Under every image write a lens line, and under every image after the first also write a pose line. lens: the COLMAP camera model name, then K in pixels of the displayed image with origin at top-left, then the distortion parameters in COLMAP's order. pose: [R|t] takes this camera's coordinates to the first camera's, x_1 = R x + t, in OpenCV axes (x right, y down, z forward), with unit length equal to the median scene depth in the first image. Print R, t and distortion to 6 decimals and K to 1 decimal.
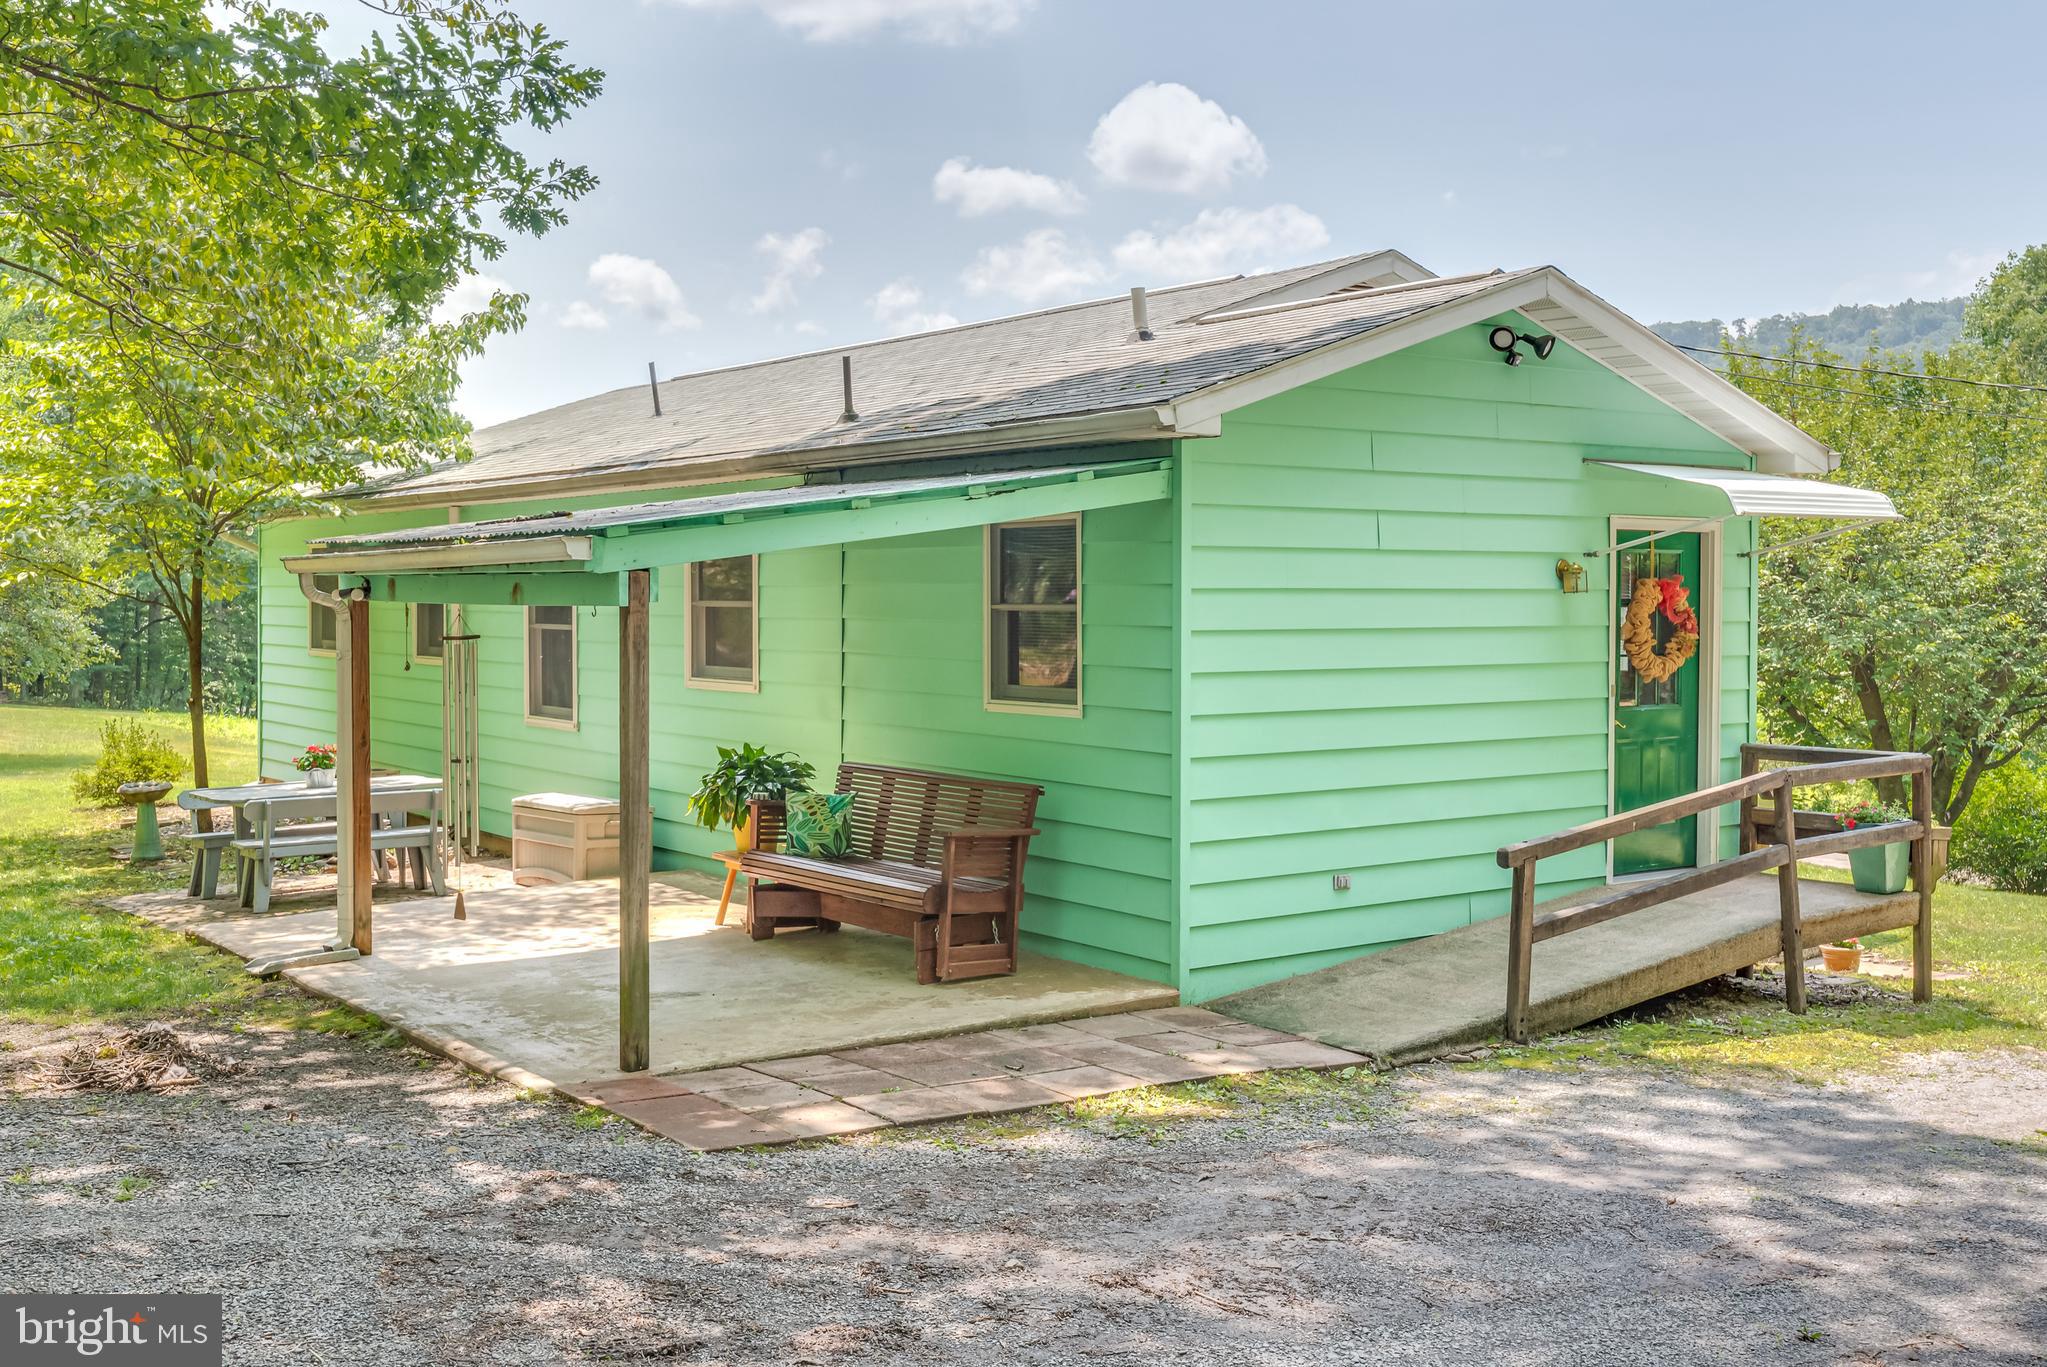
lens RADIAL K [[2063.3, 0, 1112.1], [0, 2063.3, 644.6], [0, 0, 1]] dist [0.002260, -0.008041]
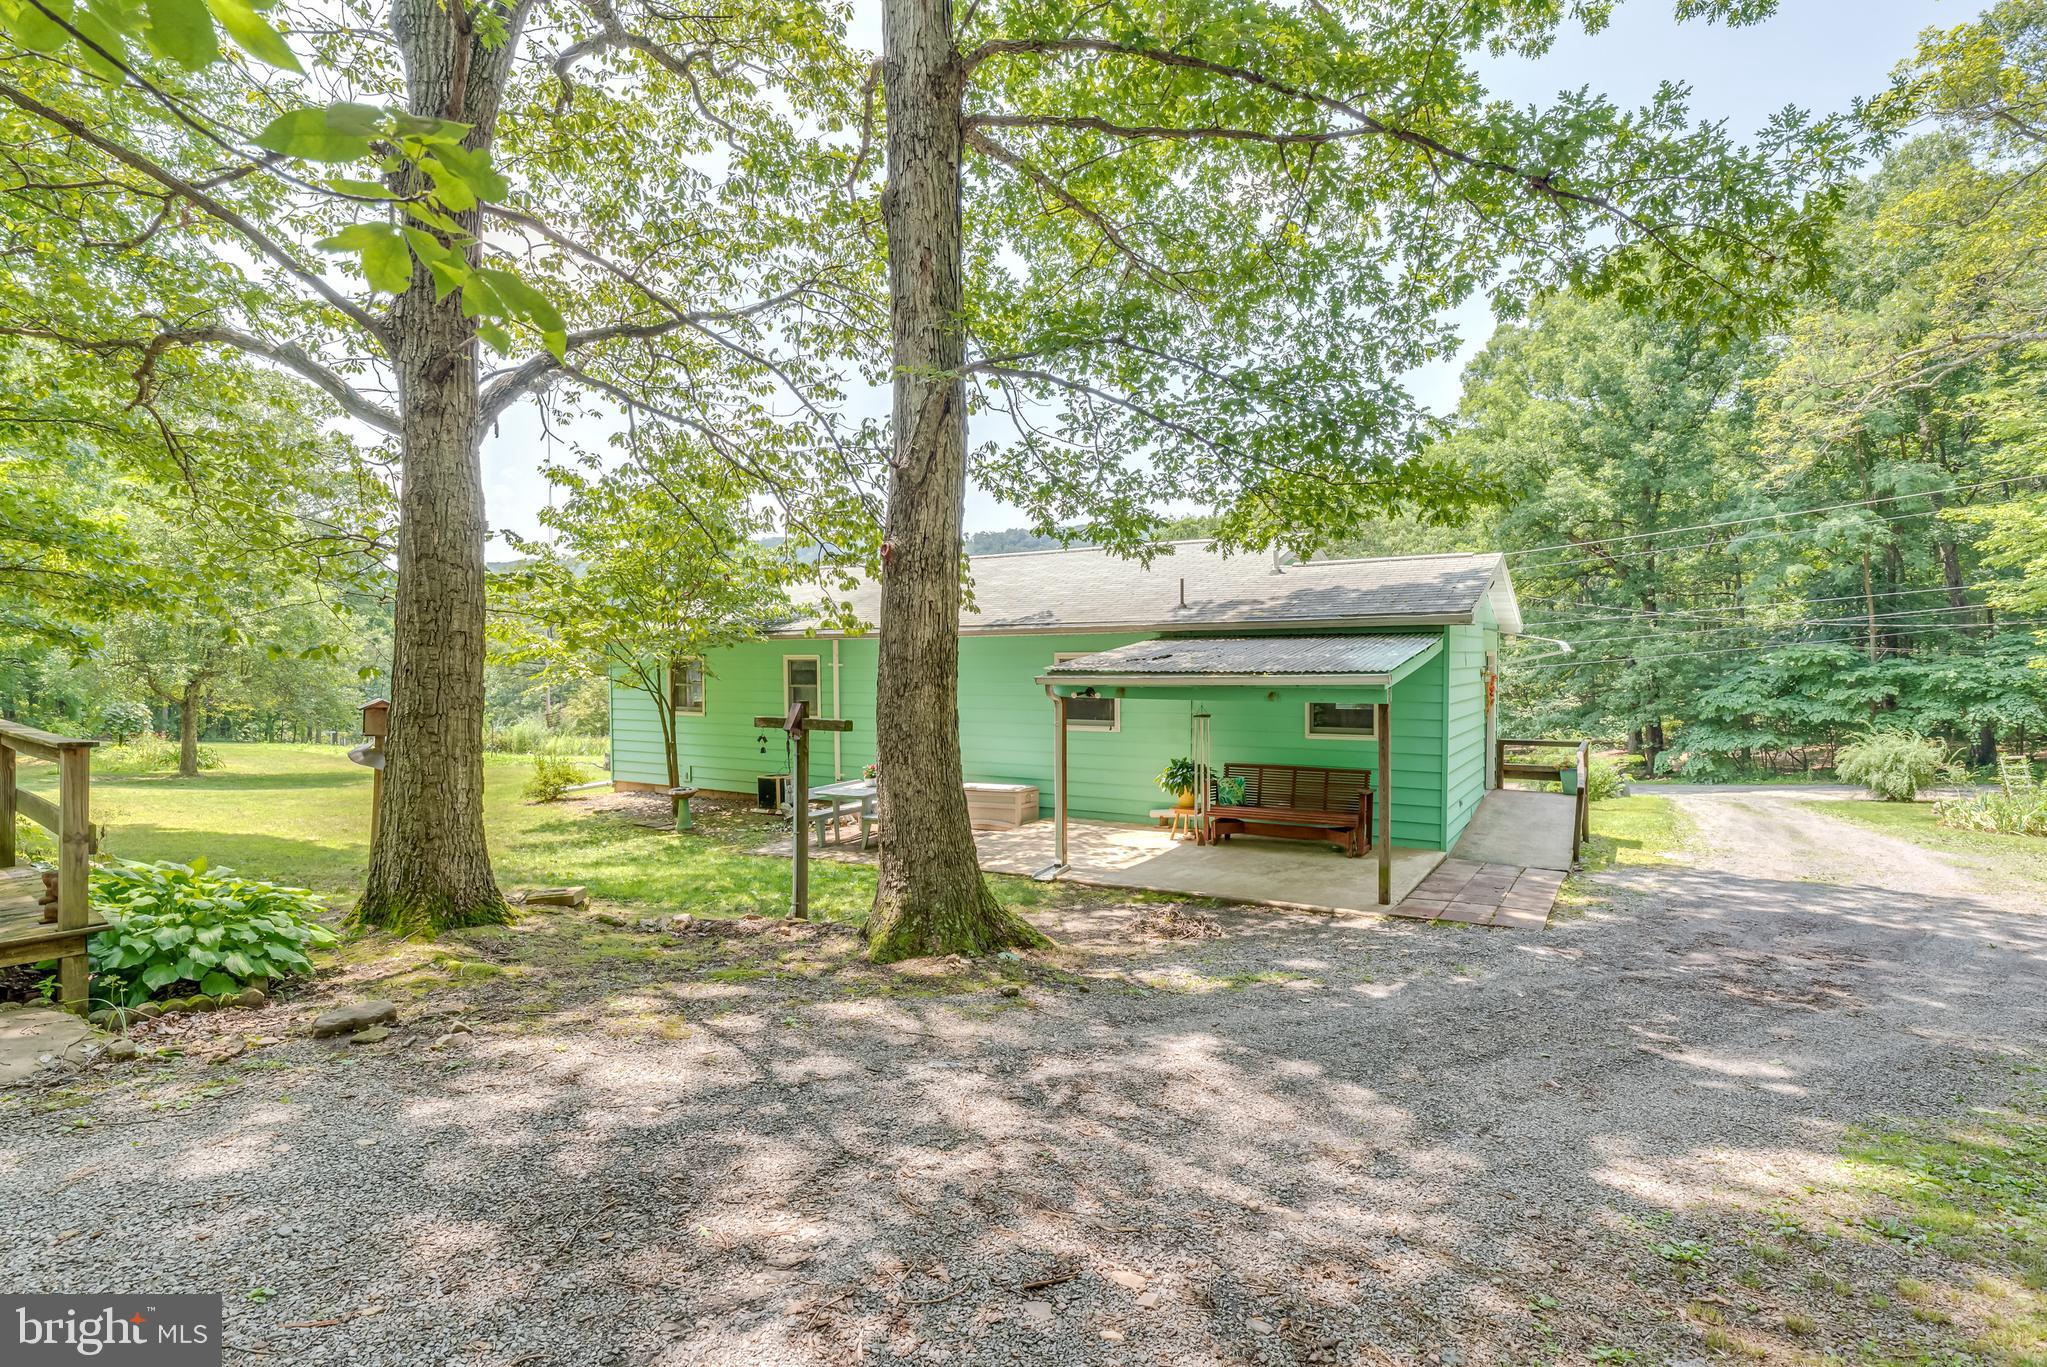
lens RADIAL K [[1068.0, 0, 929.2], [0, 1068.0, 640.0], [0, 0, 1]] dist [-0.001736, 0.000305]
pose [[0.922635, -0.001223, 0.385673, -1.342592], [0.022552, 0.998455, -0.050785, -0.030929], [-0.385015, 0.055553, 0.921237, 0.179544]]
